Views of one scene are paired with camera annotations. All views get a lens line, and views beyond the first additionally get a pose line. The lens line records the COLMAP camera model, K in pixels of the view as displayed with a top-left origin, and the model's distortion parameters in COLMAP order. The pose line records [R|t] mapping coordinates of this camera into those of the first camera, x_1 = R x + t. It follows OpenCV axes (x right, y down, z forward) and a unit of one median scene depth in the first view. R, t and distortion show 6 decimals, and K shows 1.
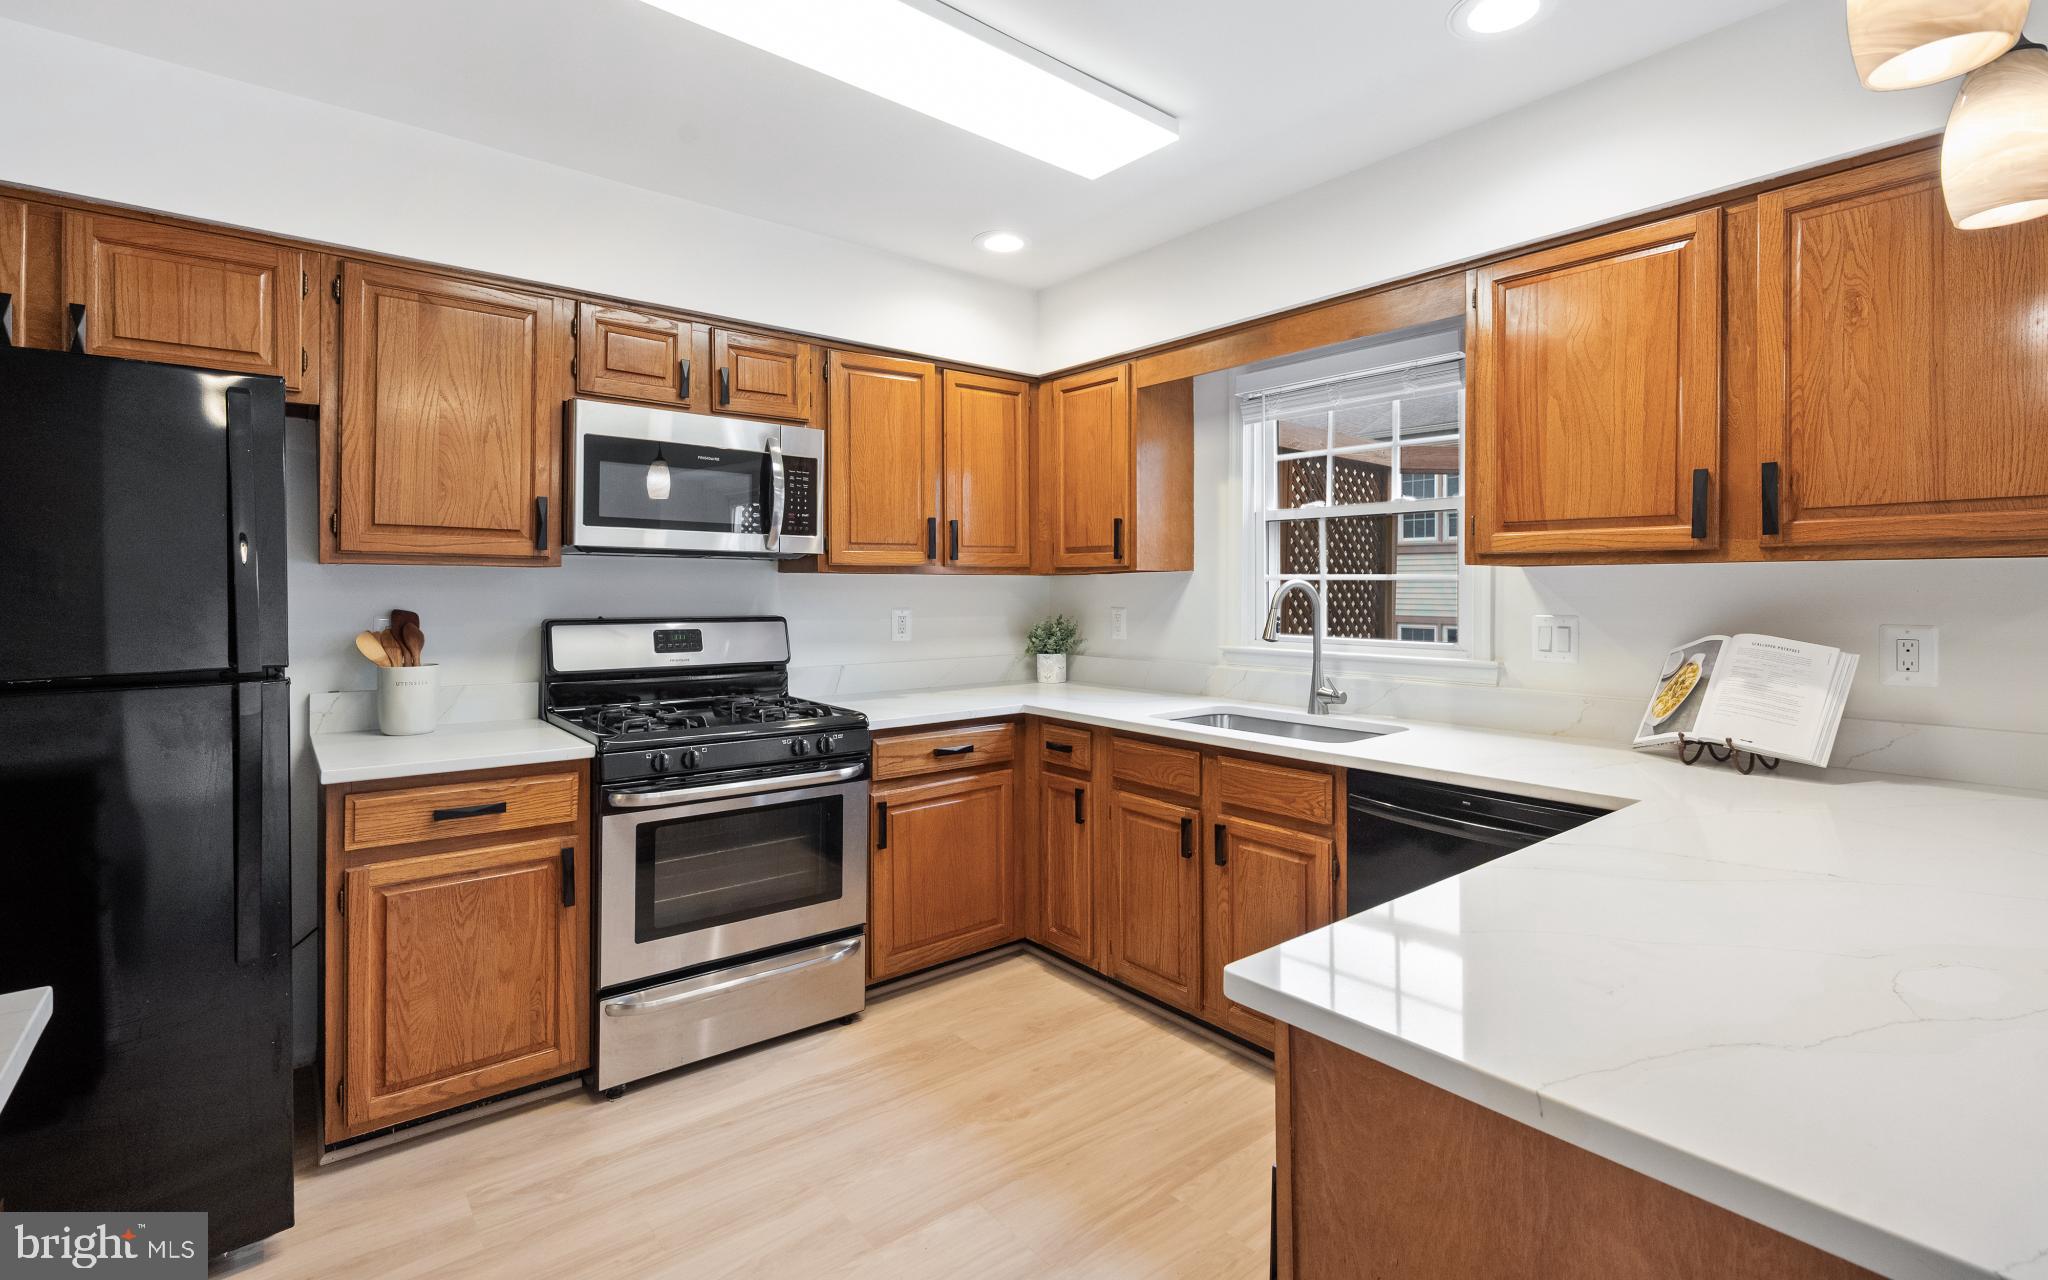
lens RADIAL K [[935.1, 0, 1034.5], [0, 935.1, 588.6], [0, 0, 1]] dist [-0.000932, -0.000431]
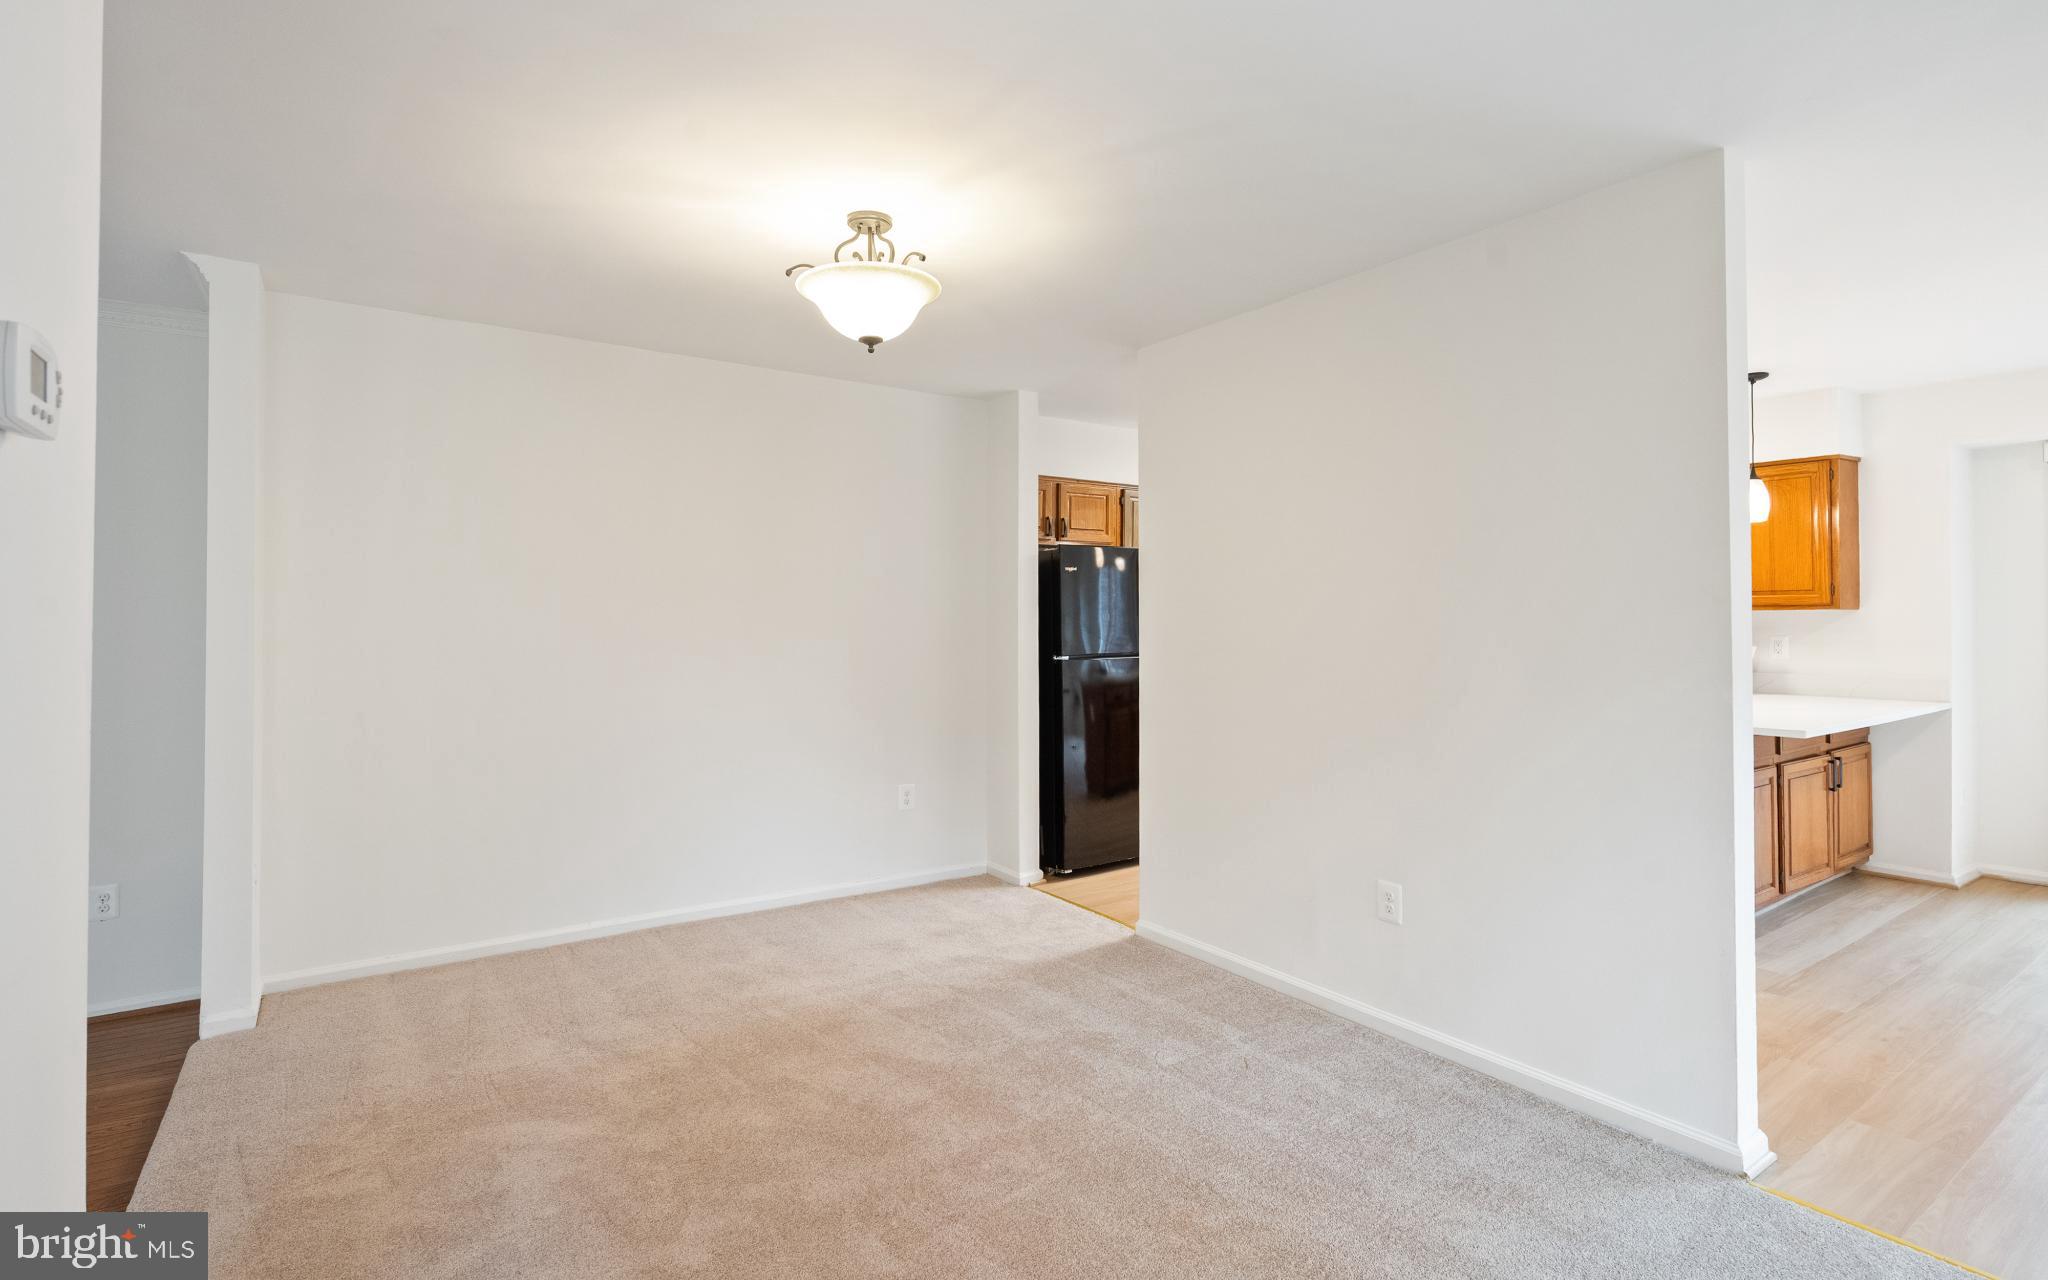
lens RADIAL K [[976.5, 0, 1020.1], [0, 976.5, 601.4], [0, 0, 1]] dist [0.000688, 0.000117]
pose [[0.996337, -0.002270, -0.085487, -0.652104], [0.000973, 0.999884, -0.015202, -0.011114], [0.085512, 0.015063, 0.996223, -1.328401]]
